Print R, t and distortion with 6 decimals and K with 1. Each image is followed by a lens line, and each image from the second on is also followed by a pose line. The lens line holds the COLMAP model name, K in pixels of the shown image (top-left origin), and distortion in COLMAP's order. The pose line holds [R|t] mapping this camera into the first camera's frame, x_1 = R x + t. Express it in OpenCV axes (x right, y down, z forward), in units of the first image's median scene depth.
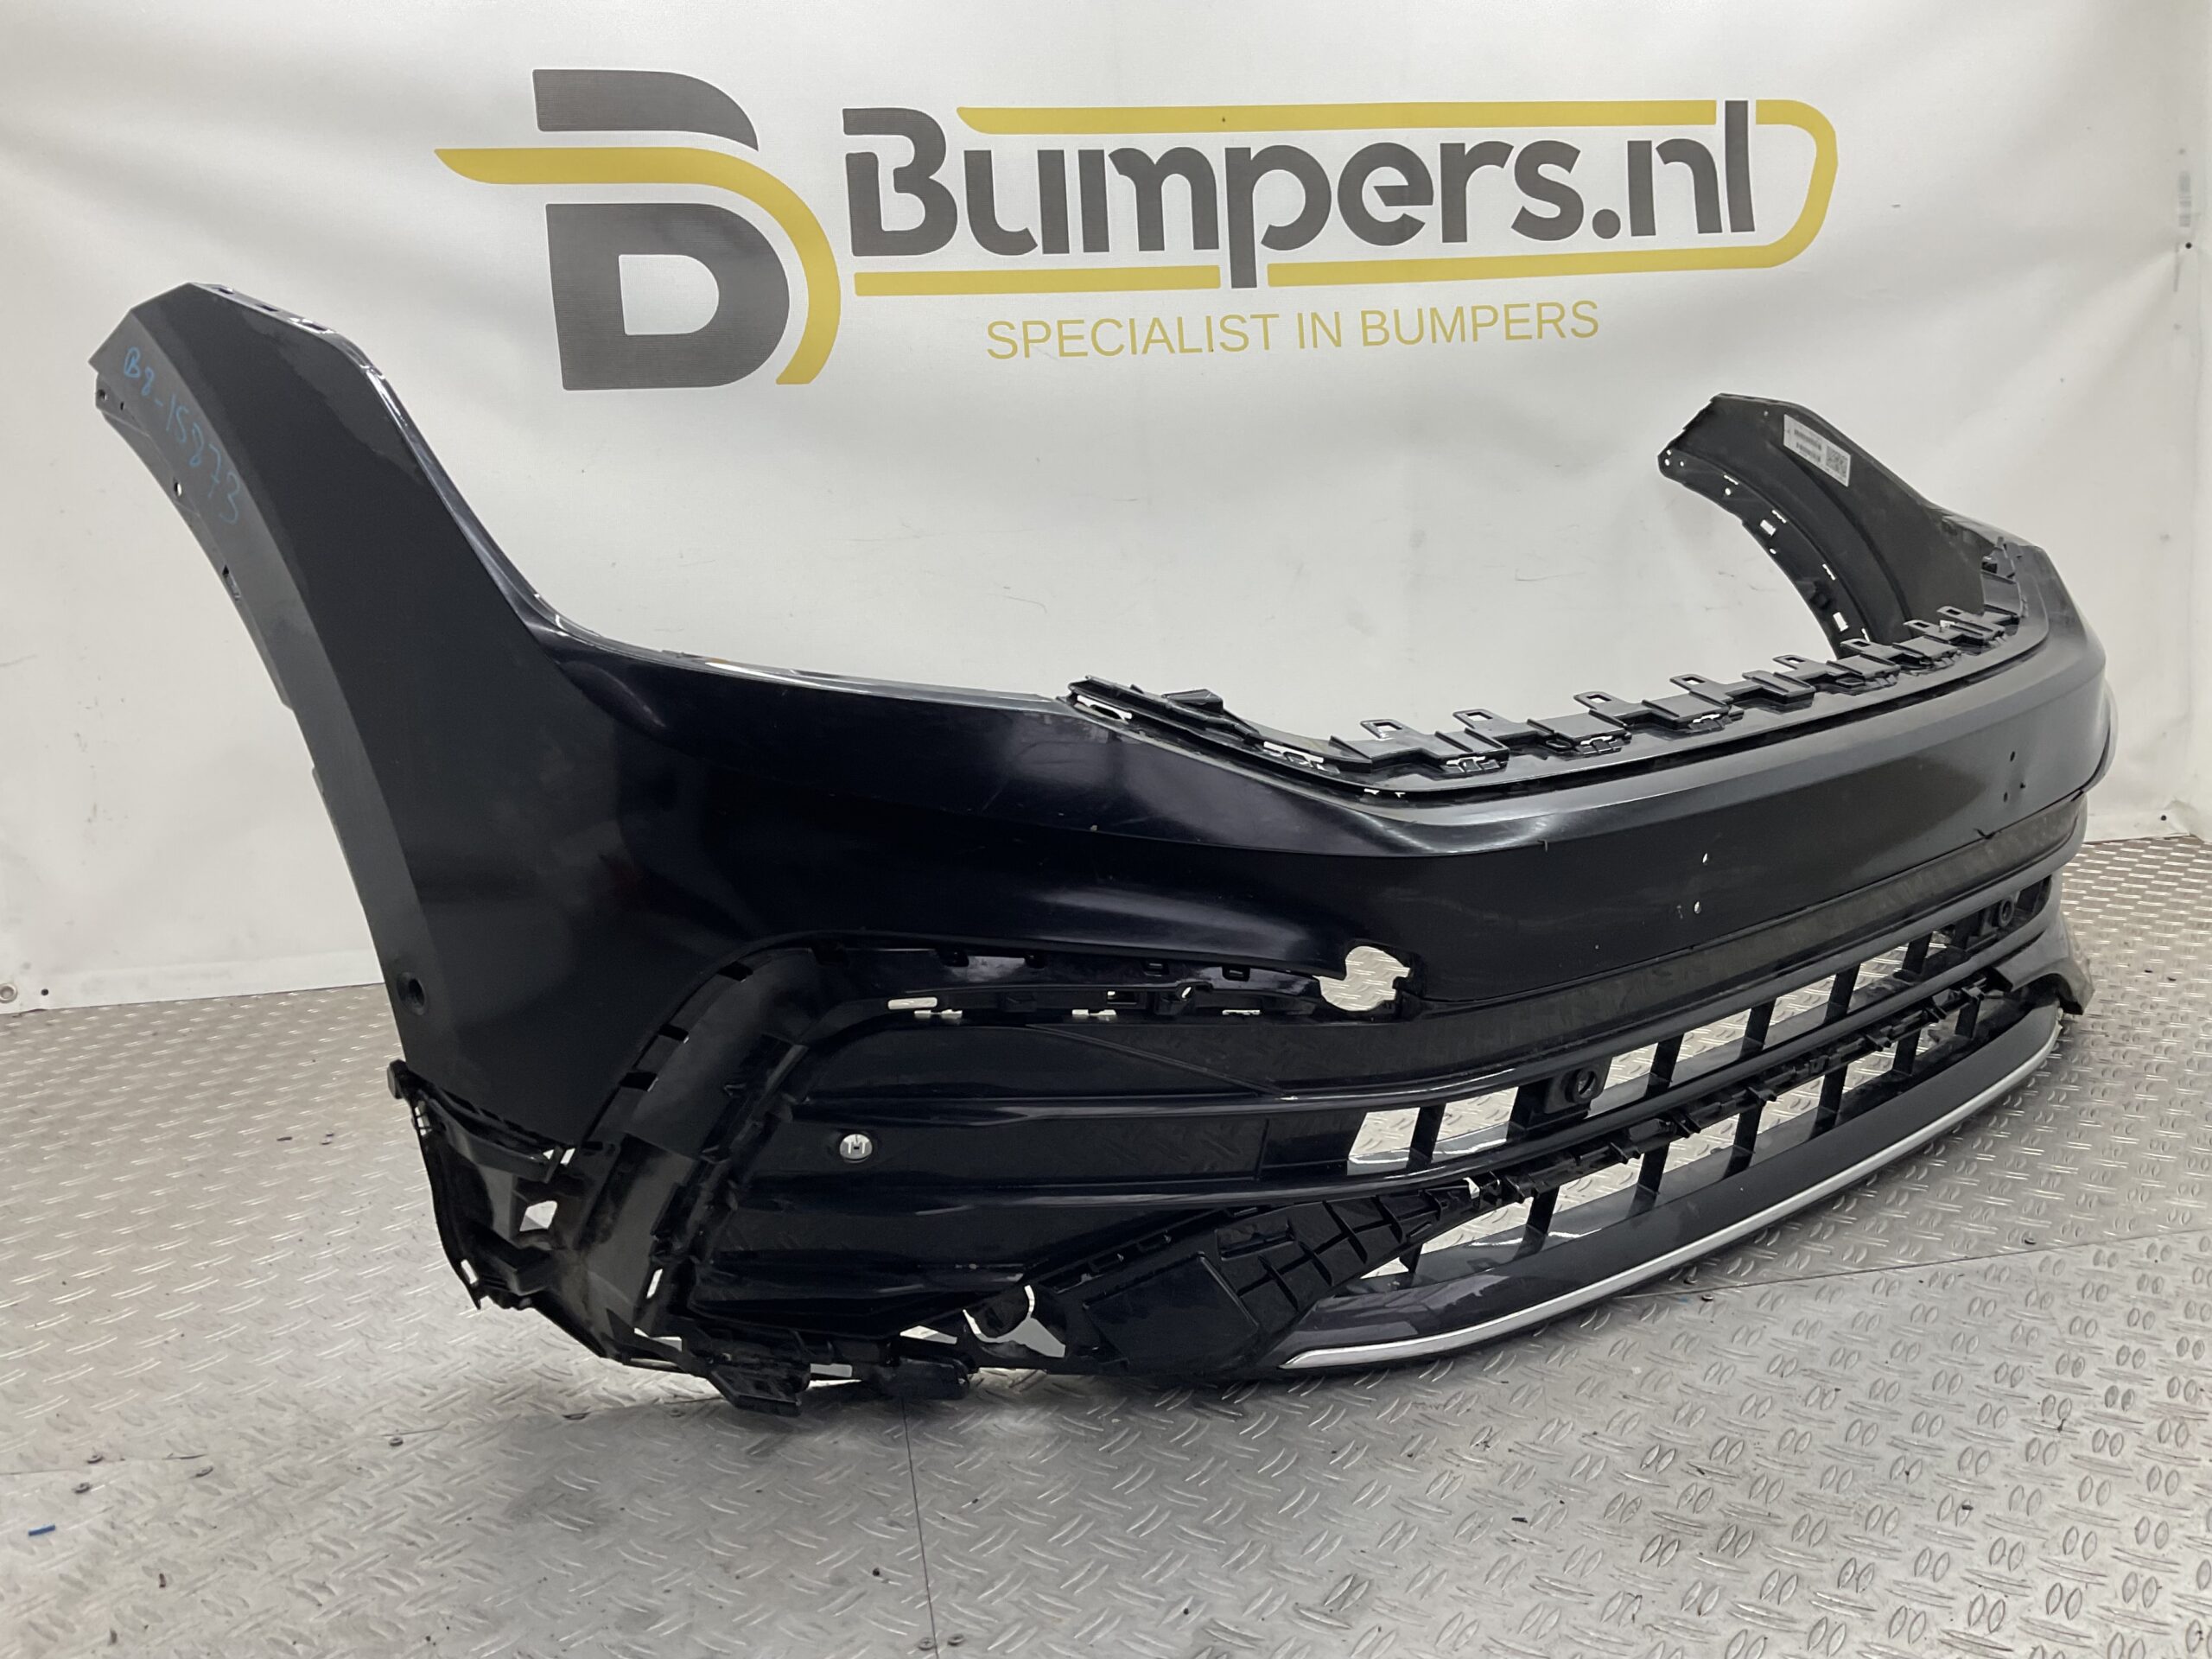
lens RADIAL K [[1904.3, 0, 1106.0], [0, 1904.3, 829.5], [0, 0, 1]] dist [0.078611, -0.171974]
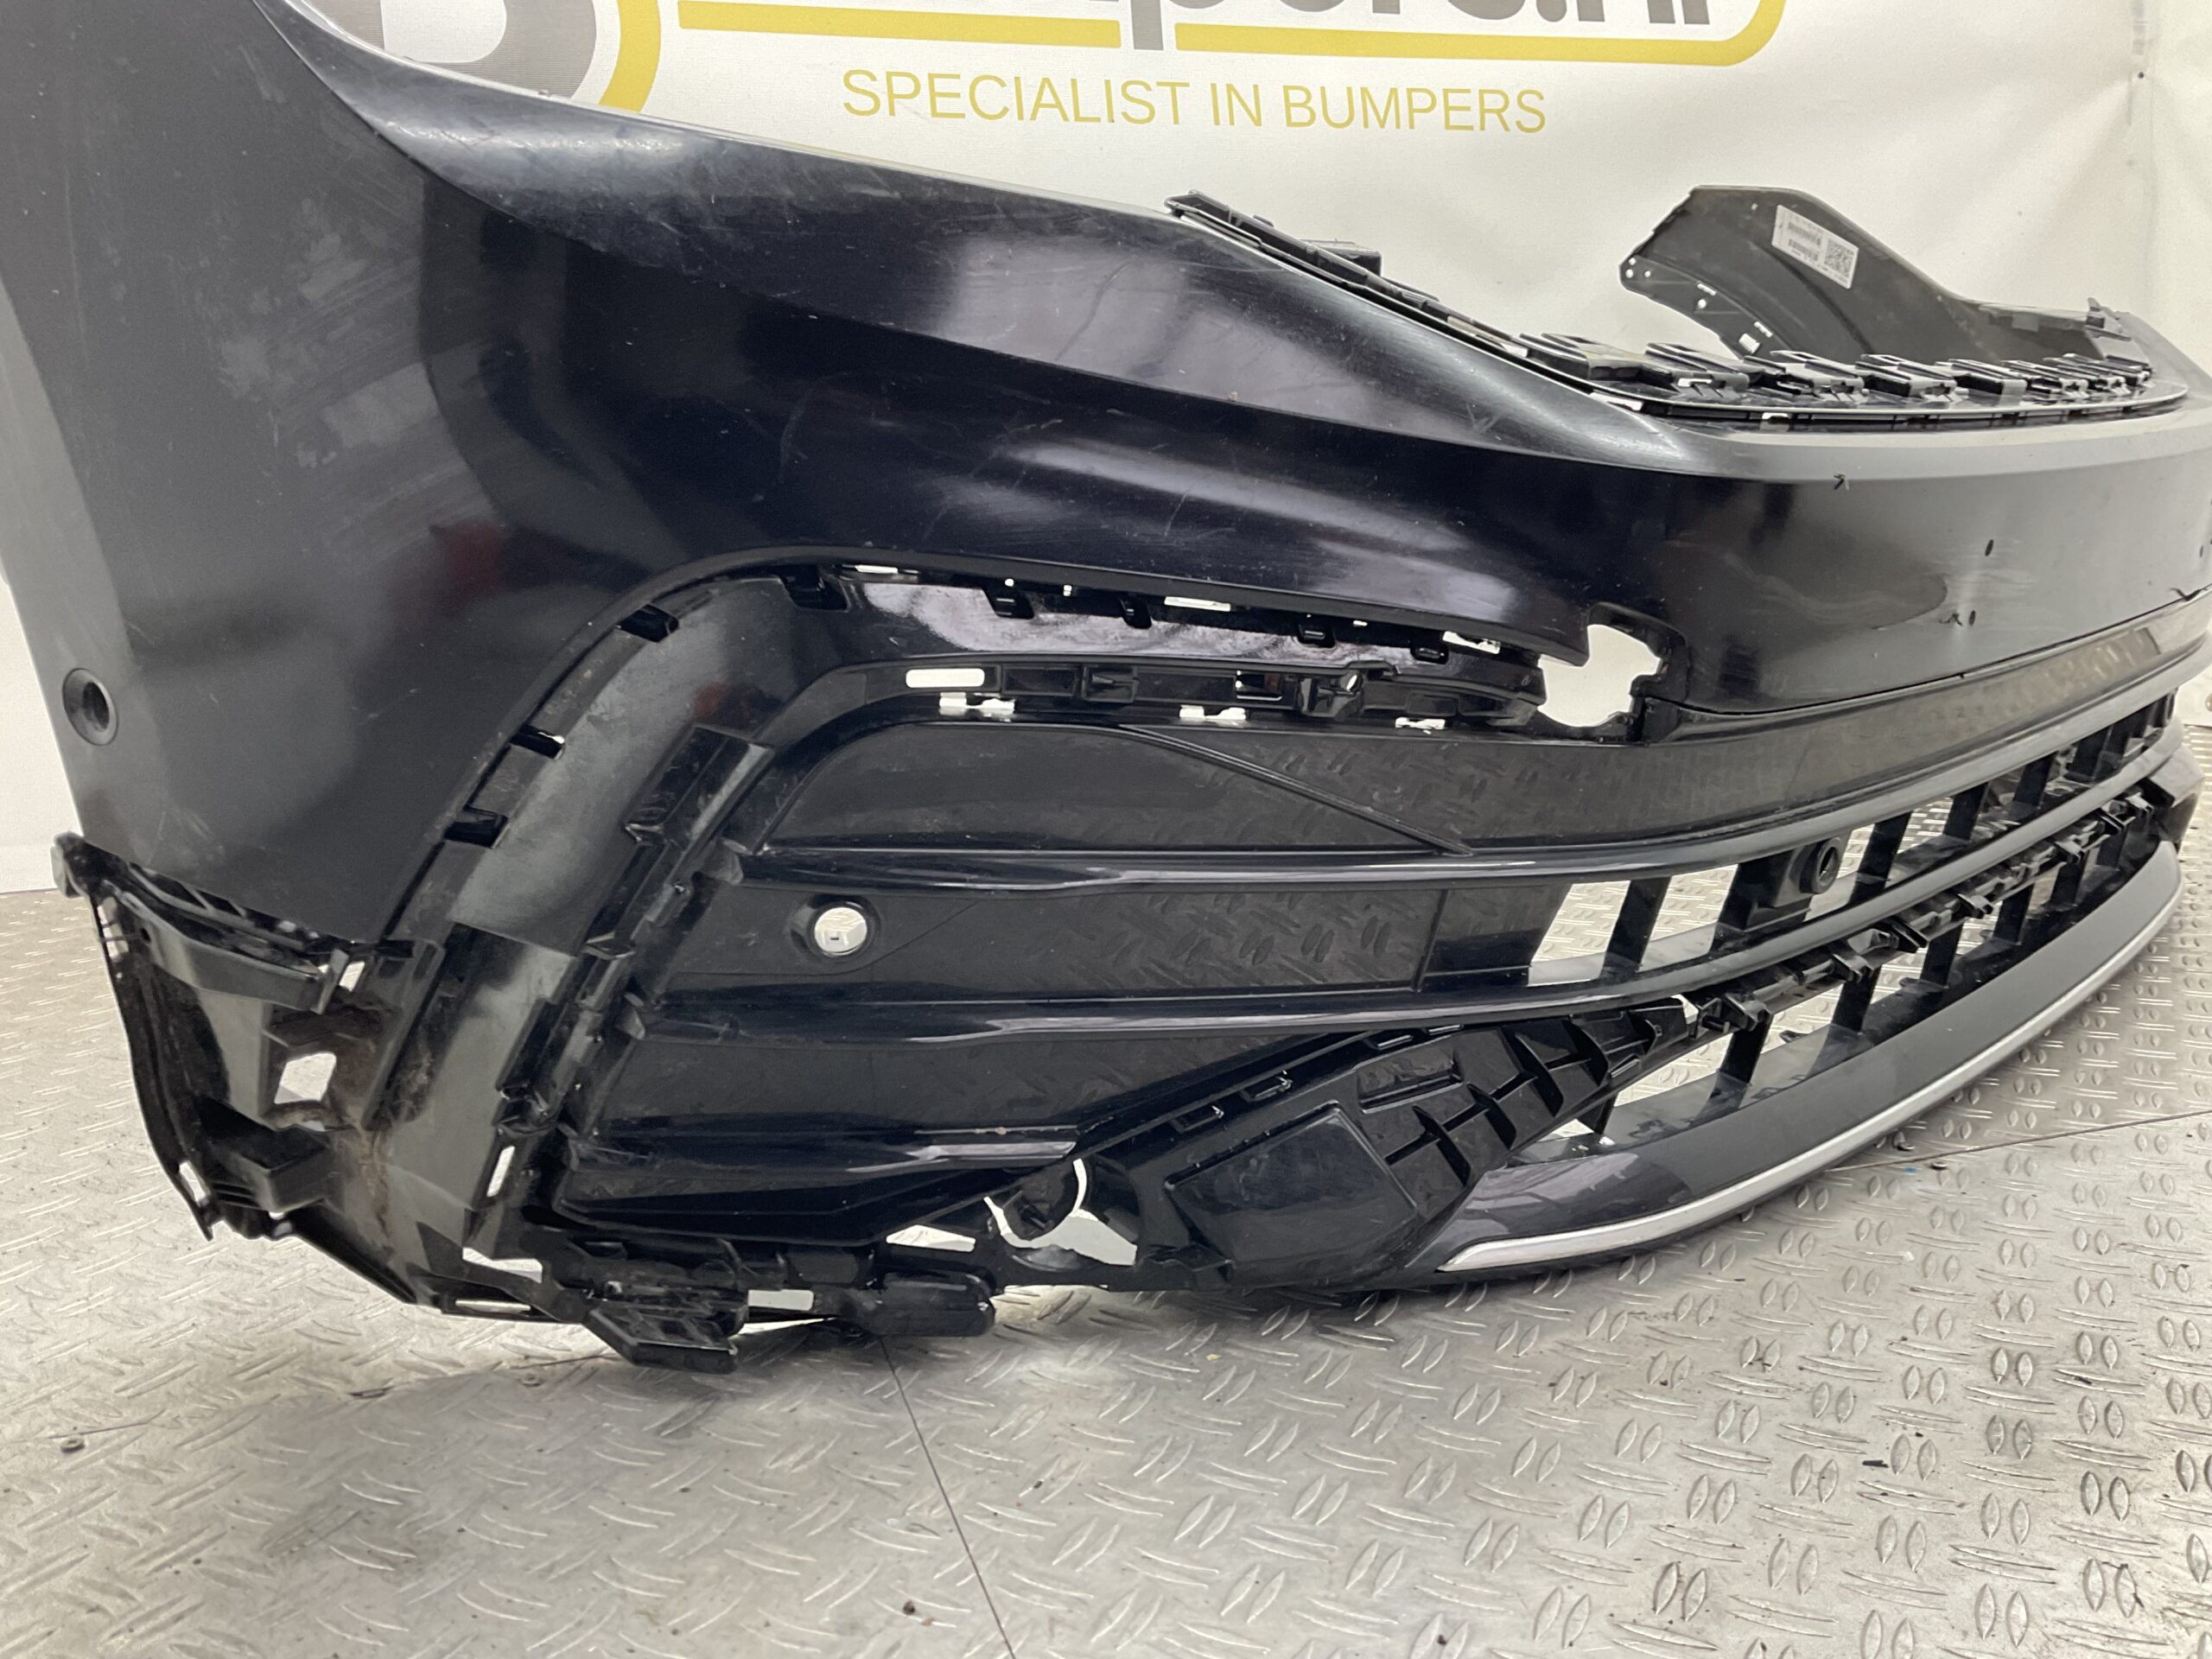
lens RADIAL K [[1870.5, 0, 1102.5], [0, 1870.5, 847.0], [0, 0, 1]] dist [0.108637, -0.274359]
pose [[0.991613, -0.013306, 0.128558, -0.115261], [0.013350, 0.999911, 0.000524, 0.129380], [-0.128554, 0.001197, 0.991702, 0.351752]]
